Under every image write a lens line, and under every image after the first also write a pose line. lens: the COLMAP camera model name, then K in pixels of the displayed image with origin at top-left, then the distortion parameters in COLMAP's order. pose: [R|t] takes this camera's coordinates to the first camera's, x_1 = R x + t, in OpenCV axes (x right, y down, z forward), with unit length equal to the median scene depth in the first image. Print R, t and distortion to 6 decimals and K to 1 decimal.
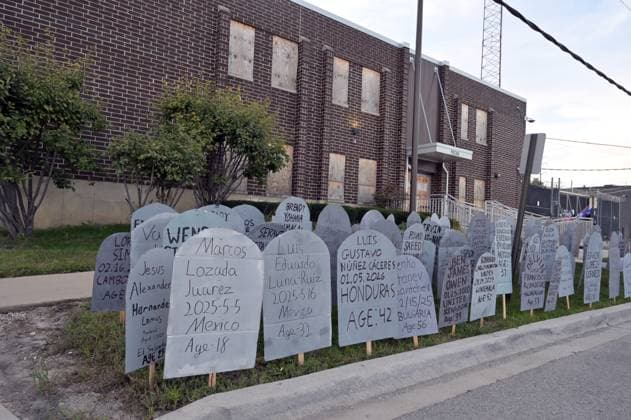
lens RADIAL K [[415.7, 0, 315.5], [0, 415.7, 210.0], [0, 0, 1]] dist [0.000191, 0.002129]
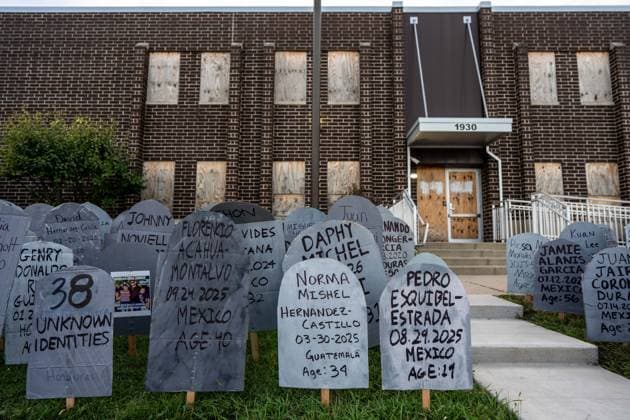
lens RADIAL K [[415.1, 0, 315.0], [0, 415.1, 210.0], [0, 0, 1]] dist [0.000191, 0.002129]
pose [[0.790391, -0.116348, -0.601452, 0.564400], [0.051708, 0.990966, -0.123746, 0.065060], [0.610416, 0.066708, 0.789267, 0.372976]]
